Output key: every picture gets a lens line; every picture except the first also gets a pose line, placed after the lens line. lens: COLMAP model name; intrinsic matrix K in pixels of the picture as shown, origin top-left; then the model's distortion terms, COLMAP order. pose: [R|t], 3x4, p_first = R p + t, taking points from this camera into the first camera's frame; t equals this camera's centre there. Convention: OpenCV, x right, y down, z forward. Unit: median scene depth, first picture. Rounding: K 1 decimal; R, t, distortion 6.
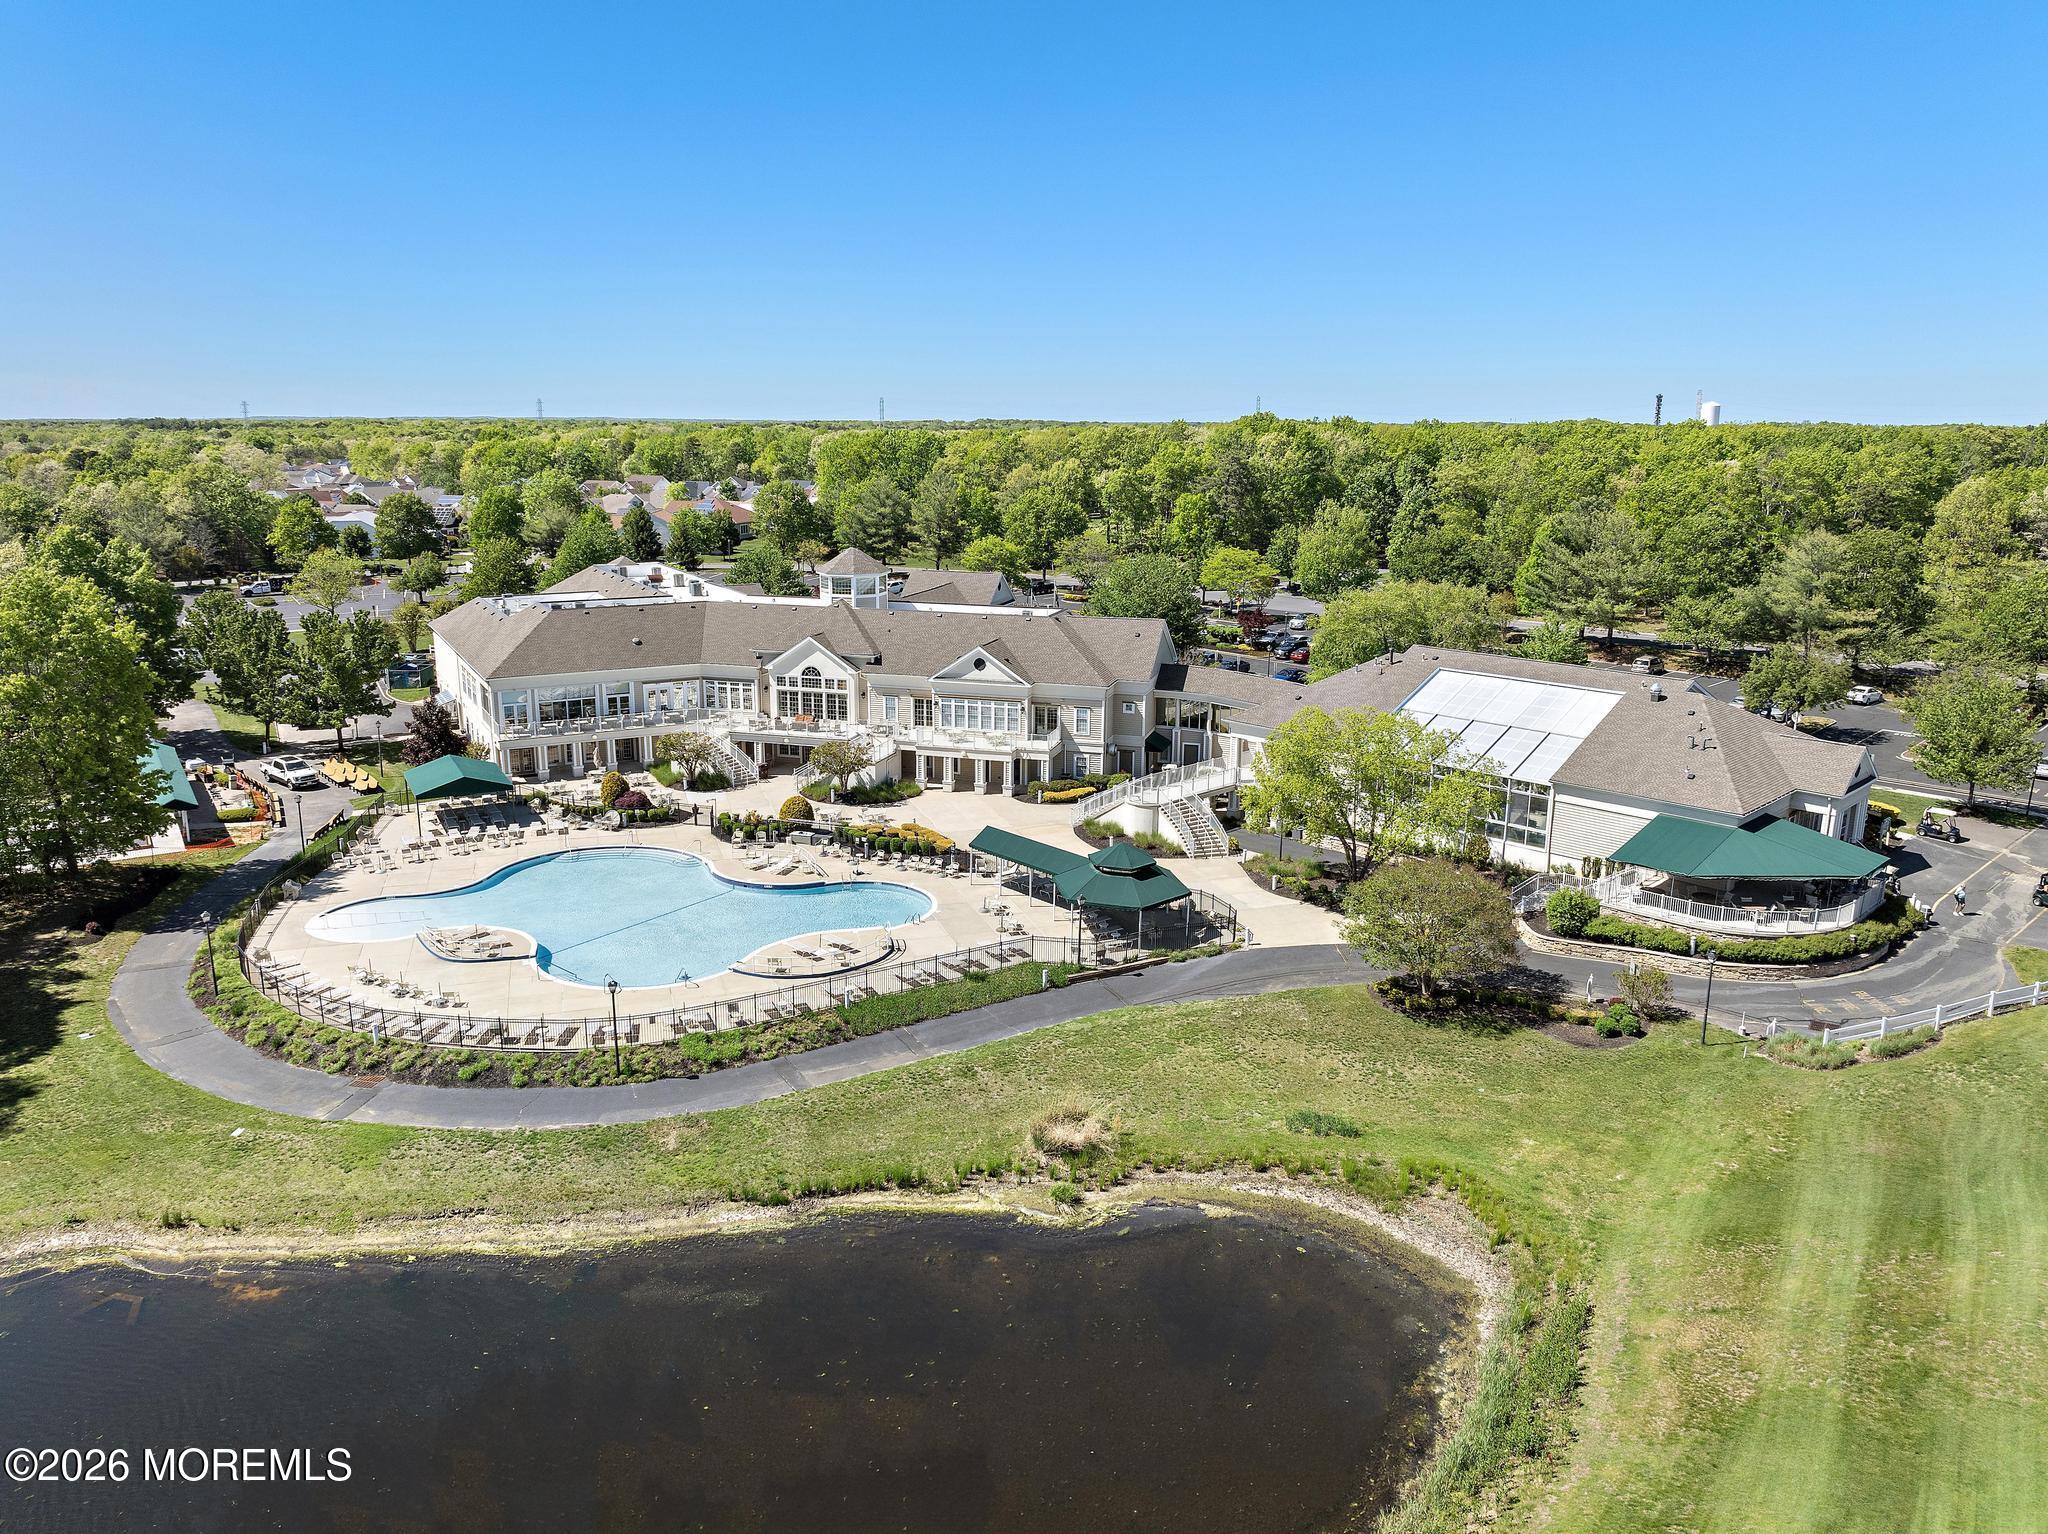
lens RADIAL K [[1469.6, 0, 1024.0], [0, 1469.6, 767.0], [0, 0, 1]] dist [-0.030835, -0.003552]
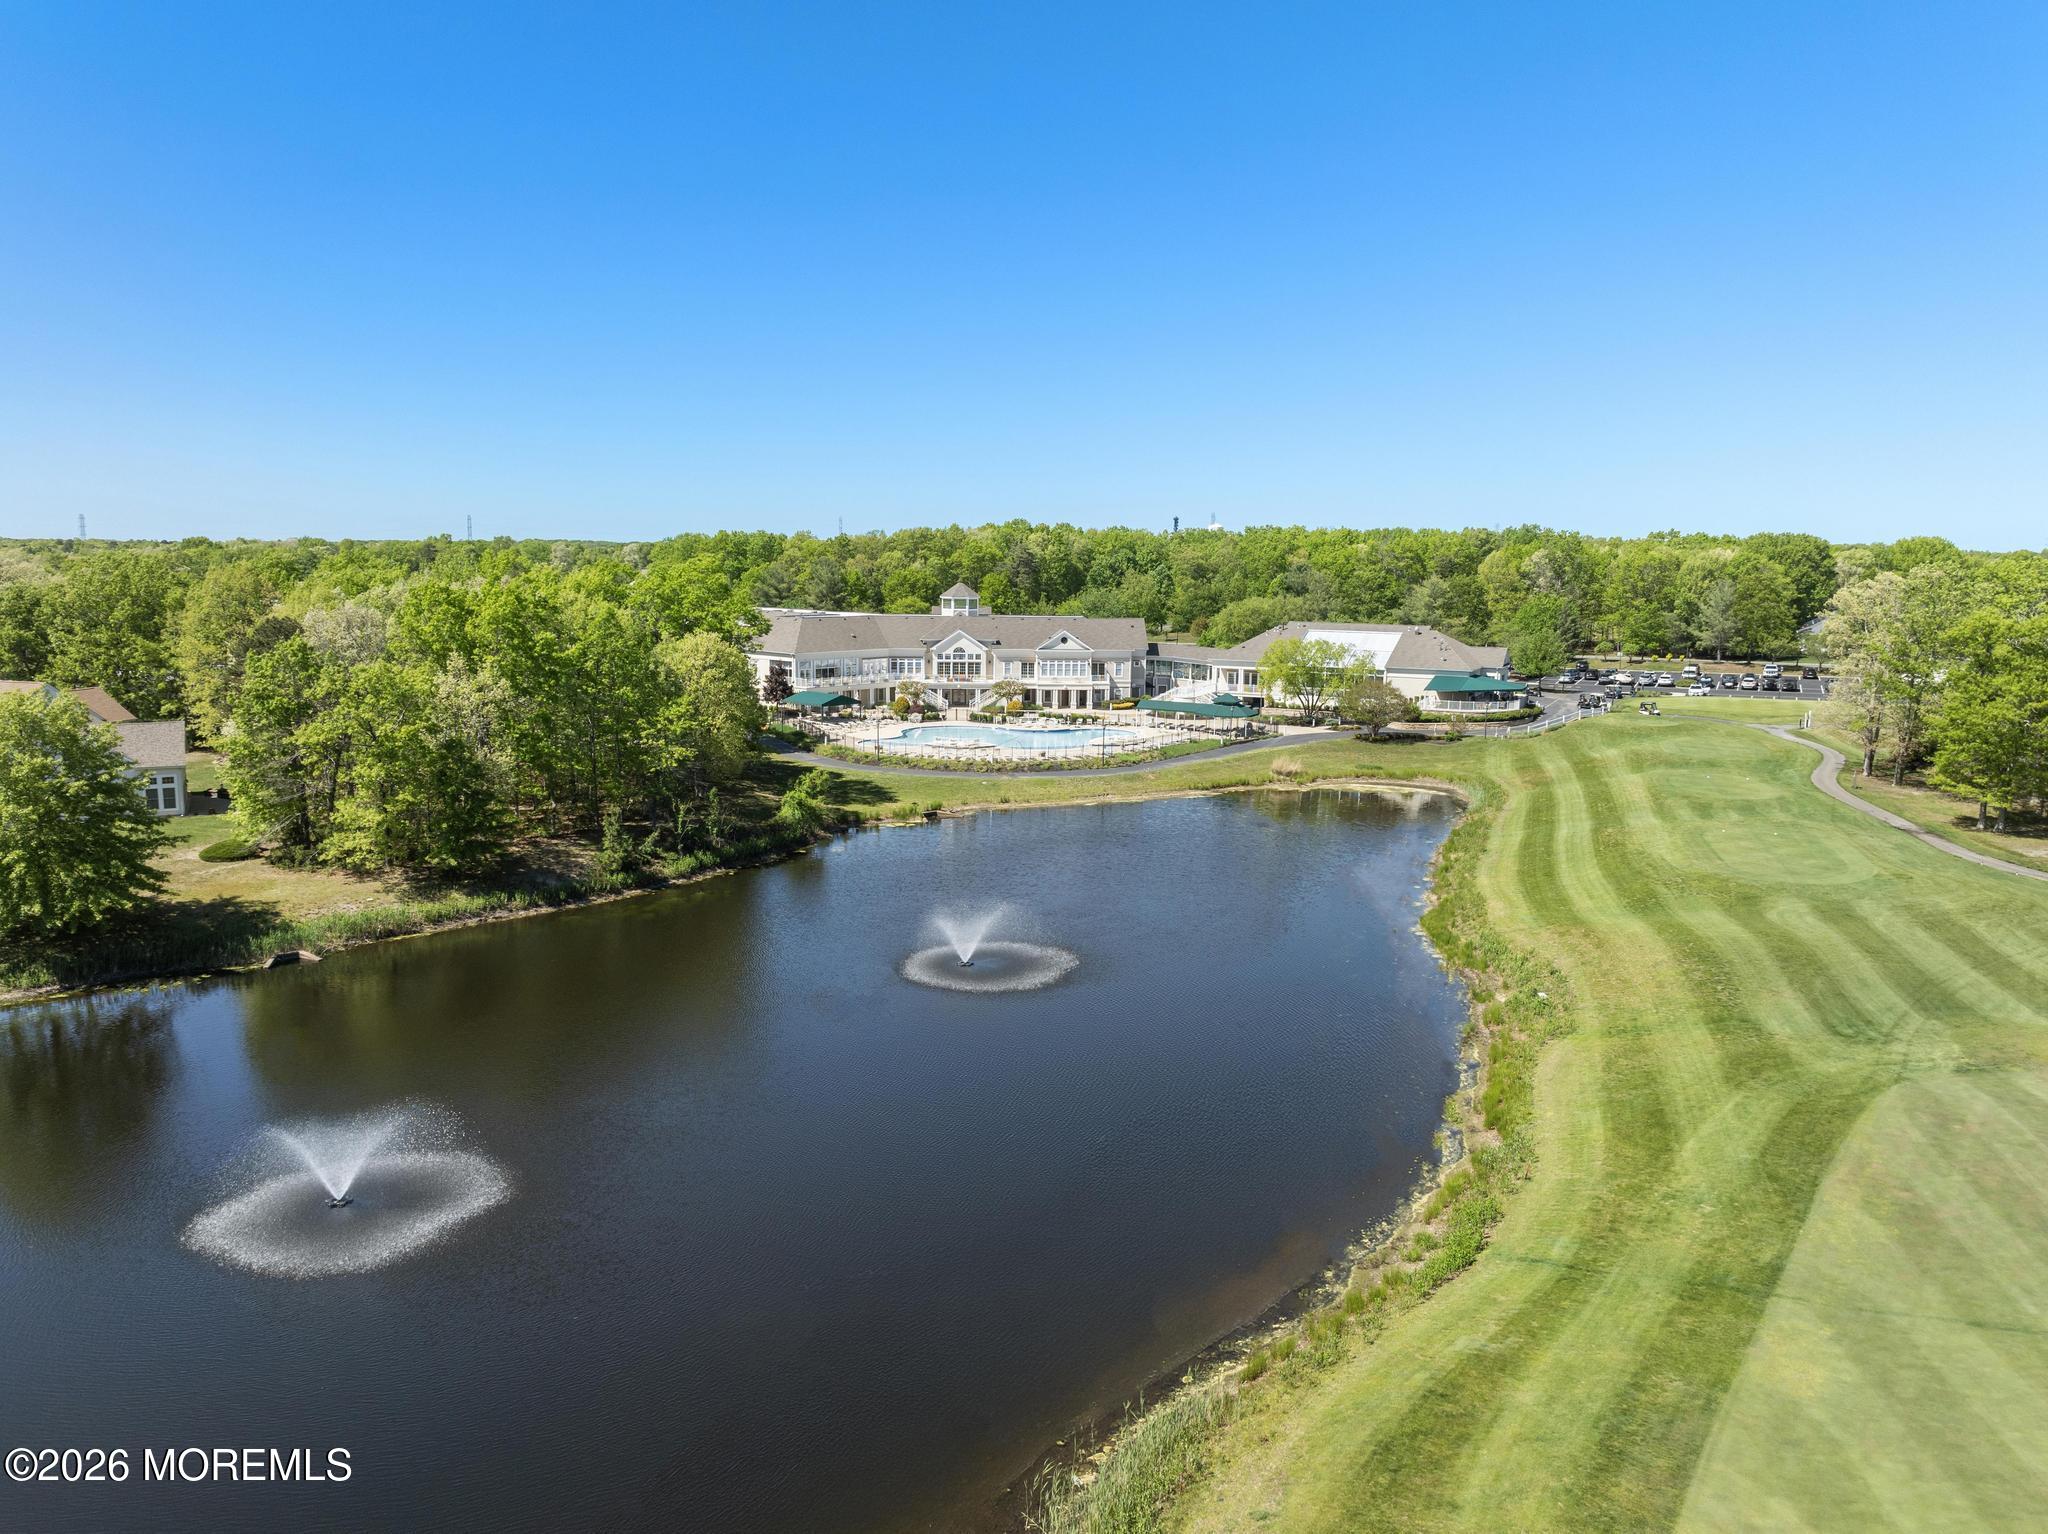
lens RADIAL K [[1469.6, 0, 1024.0], [0, 1469.6, 767.0], [0, 0, 1]] dist [-0.030835, -0.003552]
pose [[0.949030, -0.043168, 0.312214, -0.641193], [0.068247, 0.995221, -0.069844, 0.206743], [-0.307707, 0.087592, 0.947441, -0.689358]]
